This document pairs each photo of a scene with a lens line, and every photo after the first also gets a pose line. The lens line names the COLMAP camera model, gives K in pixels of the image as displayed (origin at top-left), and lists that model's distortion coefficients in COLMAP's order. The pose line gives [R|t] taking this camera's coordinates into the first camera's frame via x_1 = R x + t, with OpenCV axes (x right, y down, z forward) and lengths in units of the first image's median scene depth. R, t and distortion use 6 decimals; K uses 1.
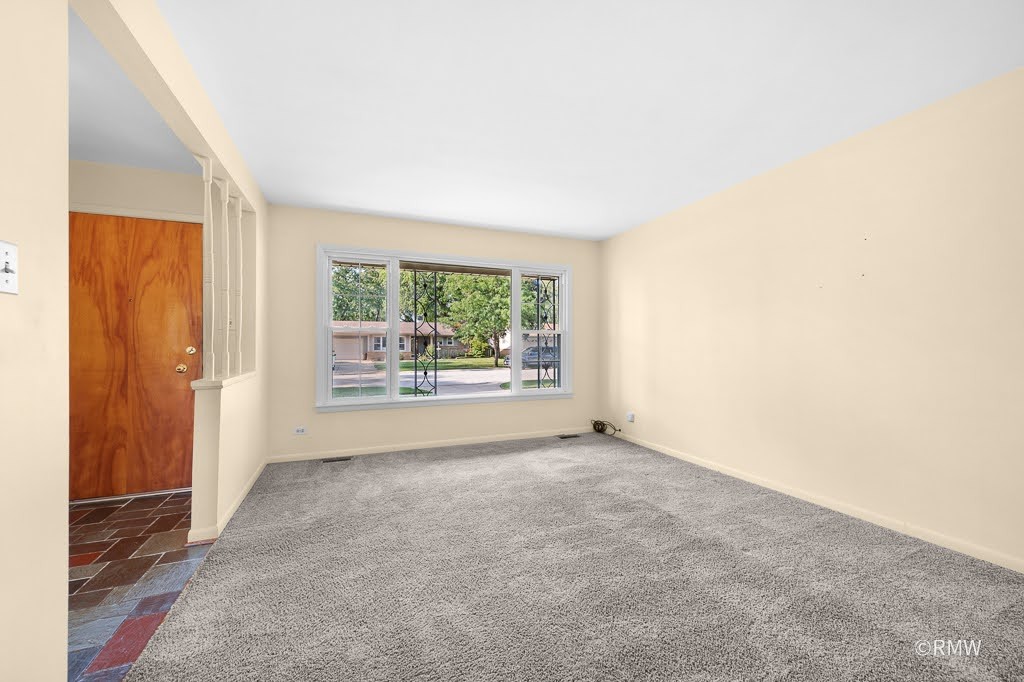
lens RADIAL K [[409.5, 0, 509.9], [0, 409.5, 343.8], [0, 0, 1]] dist [0.003264, -0.000004]
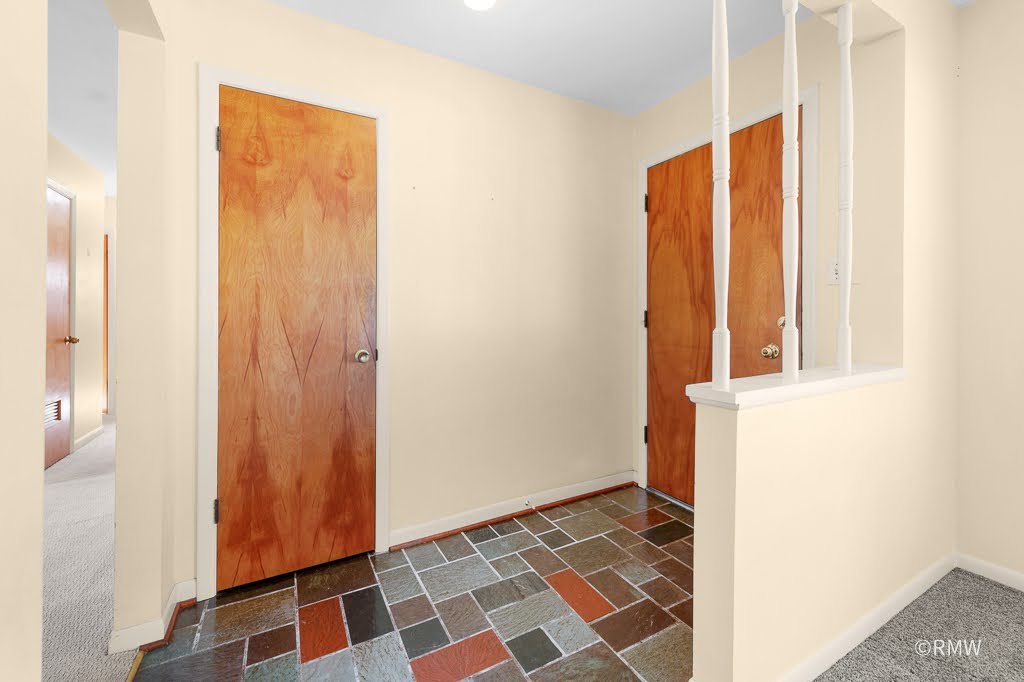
lens RADIAL K [[415.6, 0, 518.1], [0, 415.6, 318.5], [0, 0, 1]] dist [0.008527, 0.000159]
pose [[0.129799, 0.003158, -0.991535, -0.219265], [0.002309, 0.999991, 0.003487, 0.006435], [0.991538, -0.002742, 0.129791, 0.528932]]
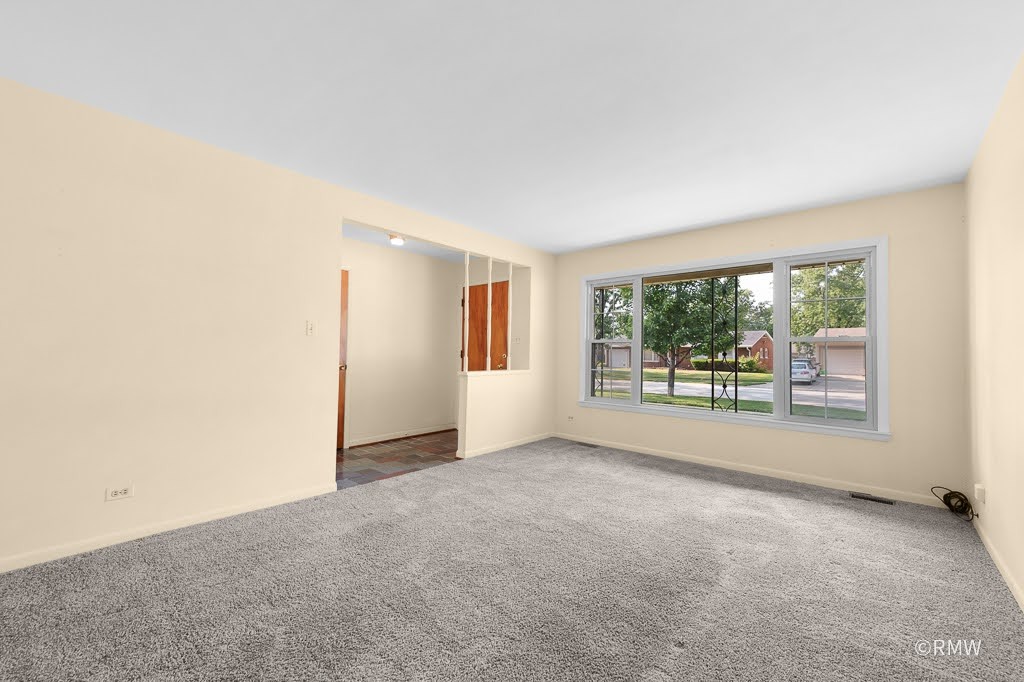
lens RADIAL K [[409.5, 0, 509.9], [0, 409.5, 343.8], [0, 0, 1]] dist [0.003264, -0.000004]
pose [[0.434770, -0.010493, -0.900480, 0.749725], [-0.012626, 0.999763, -0.017746, -0.004726], [0.900453, 0.019085, 0.434535, 0.284723]]
